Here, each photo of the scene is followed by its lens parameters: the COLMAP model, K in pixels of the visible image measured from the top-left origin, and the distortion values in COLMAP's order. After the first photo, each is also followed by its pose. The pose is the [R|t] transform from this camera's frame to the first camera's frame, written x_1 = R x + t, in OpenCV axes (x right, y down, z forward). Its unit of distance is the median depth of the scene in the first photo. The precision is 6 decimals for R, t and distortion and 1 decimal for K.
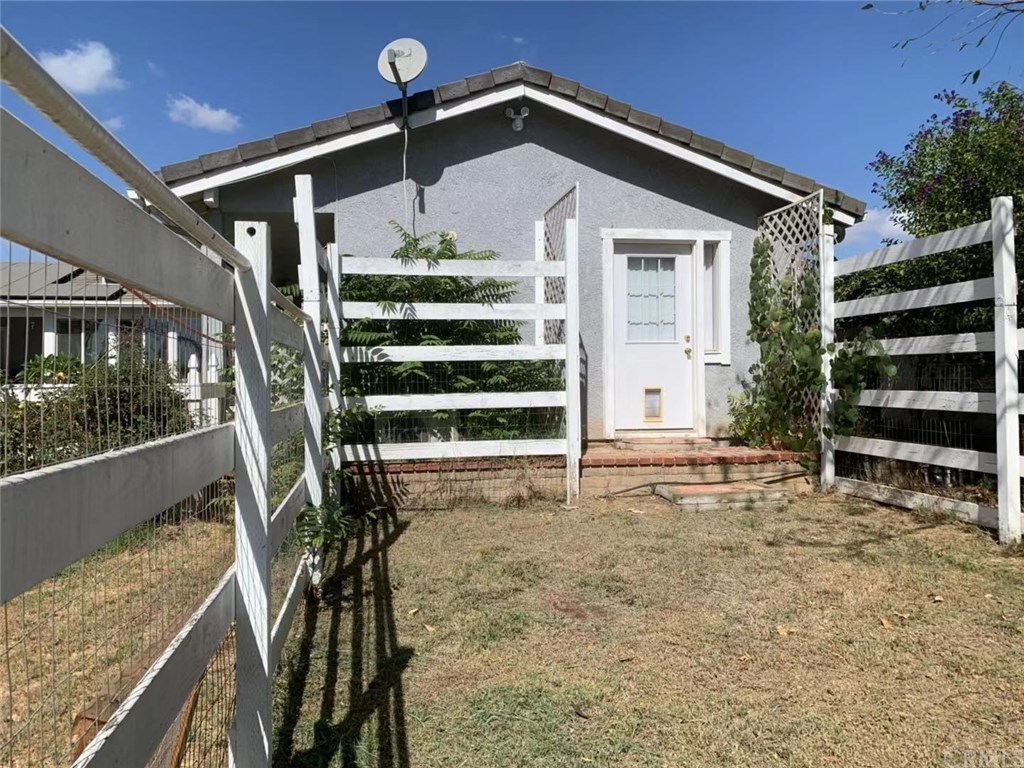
lens RADIAL K [[793.8, 0, 494.5], [0, 793.8, 387.6], [0, 0, 1]] dist [0.071599, -0.083494]
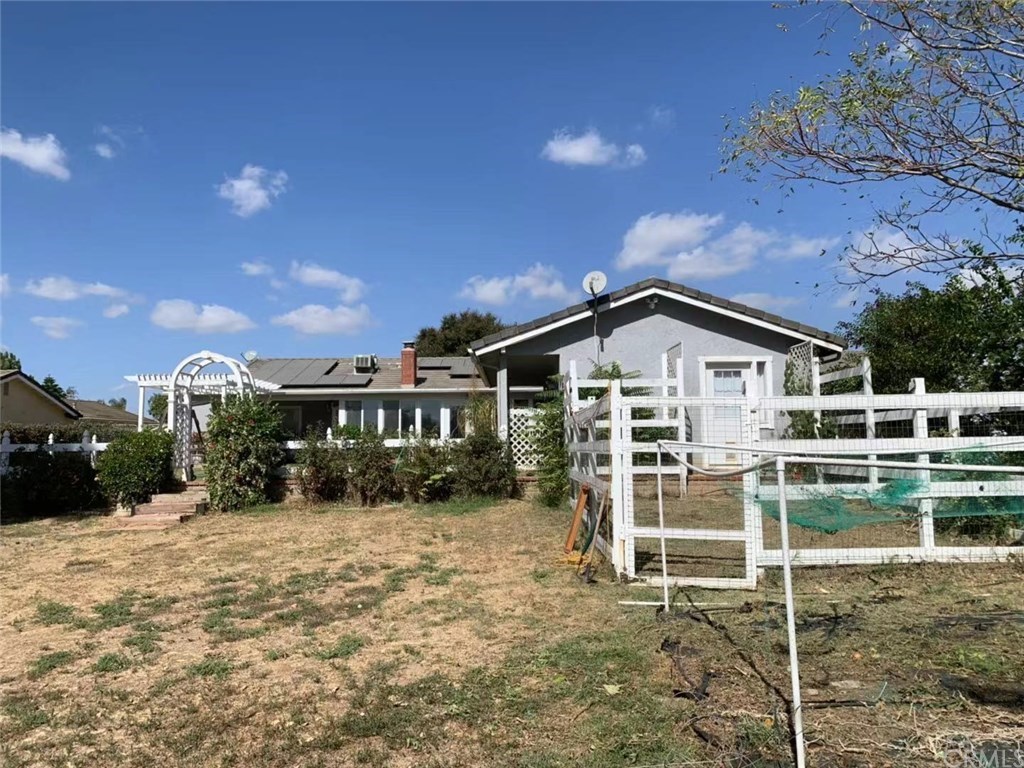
lens RADIAL K [[793.8, 0, 494.5], [0, 793.8, 387.6], [0, 0, 1]] dist [0.071599, -0.083494]
pose [[0.987142, -0.012189, -0.159382, -0.043364], [-0.001219, 0.996485, -0.083759, 0.032391], [0.159842, 0.082876, 0.983657, -0.970210]]
